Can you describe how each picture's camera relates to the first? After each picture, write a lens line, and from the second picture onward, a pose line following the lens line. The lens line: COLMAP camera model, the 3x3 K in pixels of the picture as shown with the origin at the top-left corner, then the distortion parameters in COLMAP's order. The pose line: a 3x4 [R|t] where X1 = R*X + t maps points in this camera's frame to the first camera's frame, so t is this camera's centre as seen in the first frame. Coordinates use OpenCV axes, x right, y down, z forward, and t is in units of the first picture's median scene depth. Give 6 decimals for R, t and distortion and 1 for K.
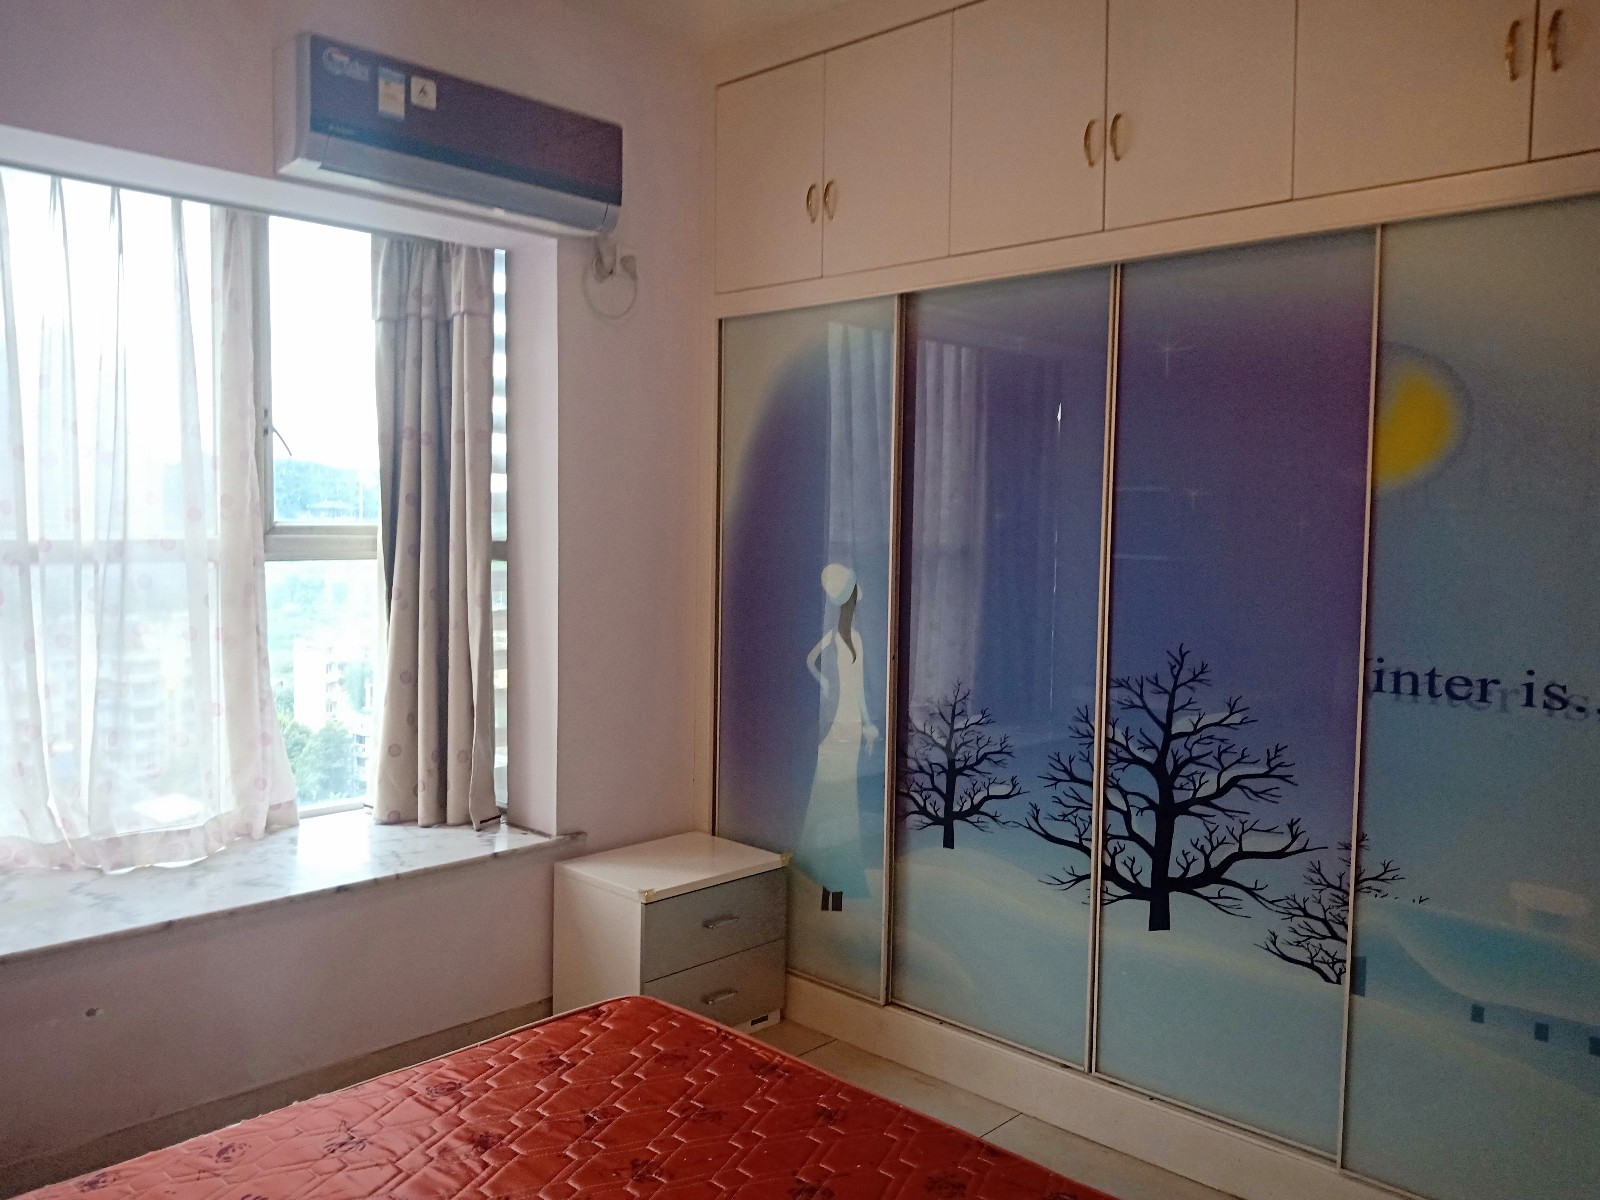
lens RADIAL K [[1277.9, 0, 778.8], [0, 1277.9, 595.1], [0, 0, 1]] dist [0.053603, -0.112805]
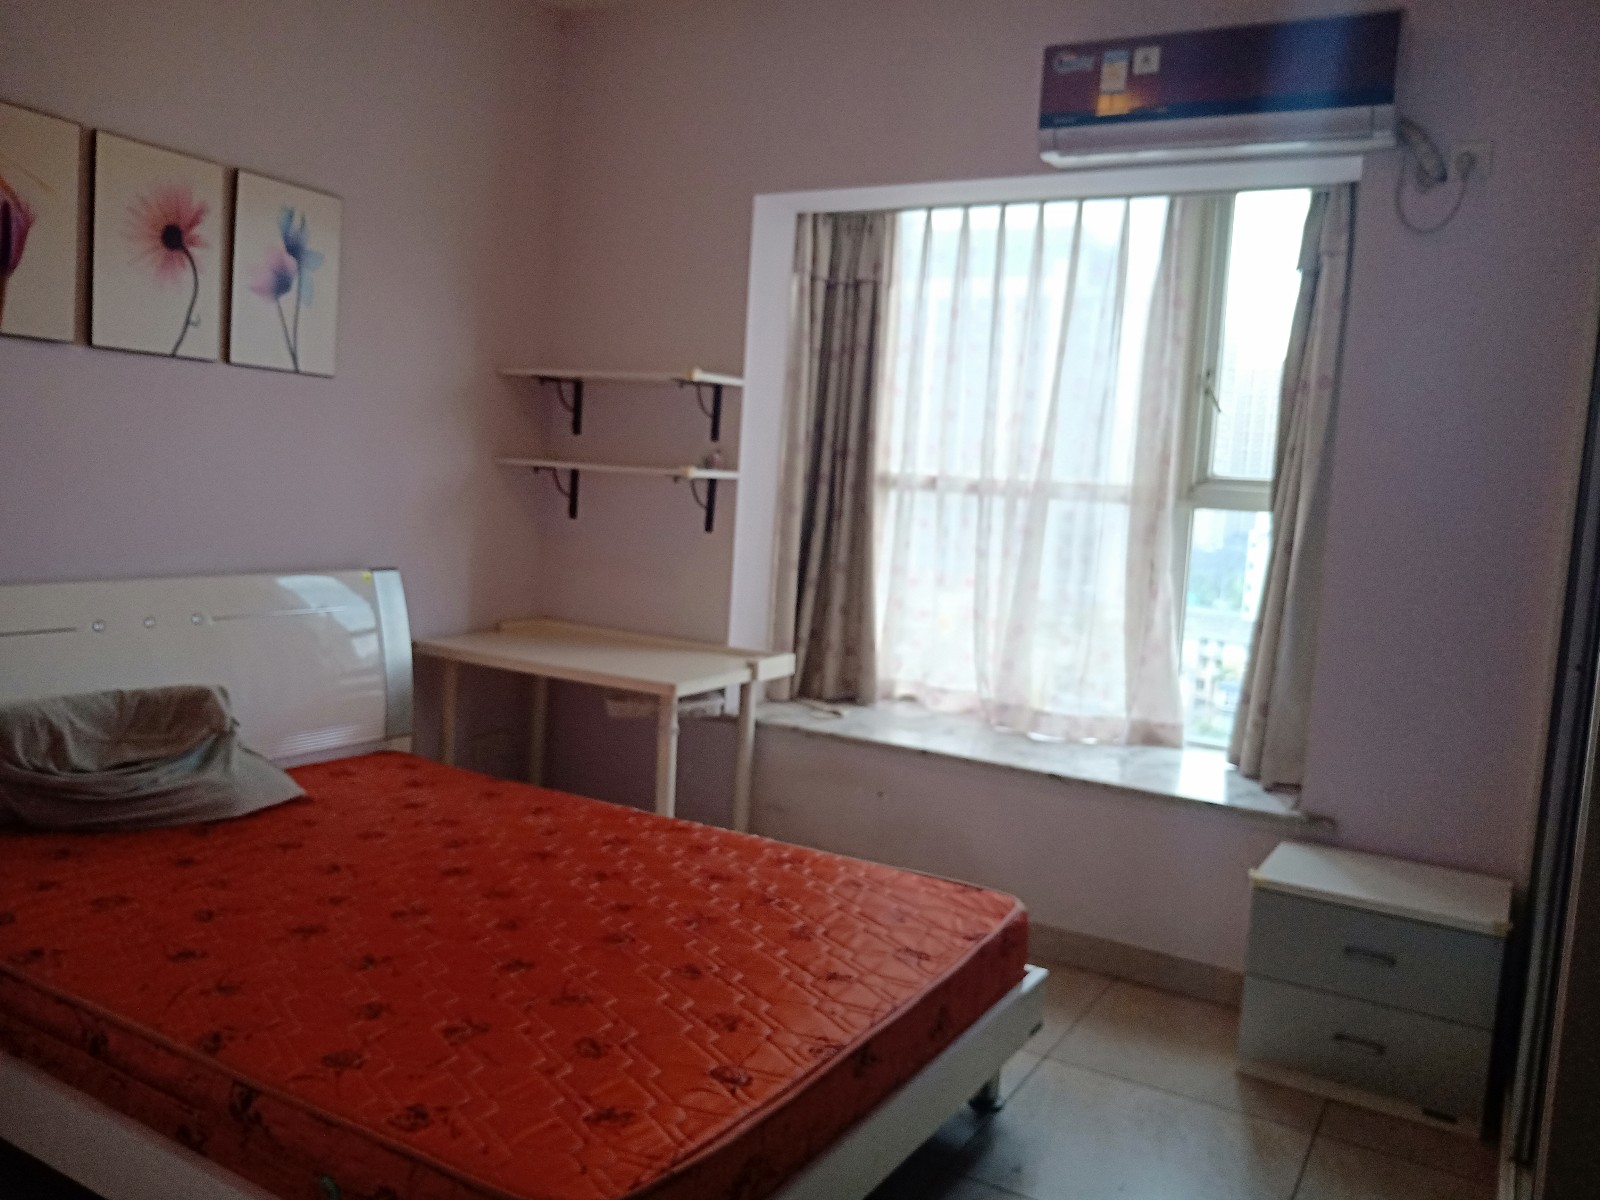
lens RADIAL K [[1277.9, 0, 778.8], [0, 1277.9, 595.1], [0, 0, 1]] dist [0.053603, -0.112805]
pose [[0.234807, 0.097252, -0.967165, 0.659659], [-0.119072, 0.990367, 0.070677, 0.013852], [0.964722, 0.098566, 0.244125, 0.428123]]
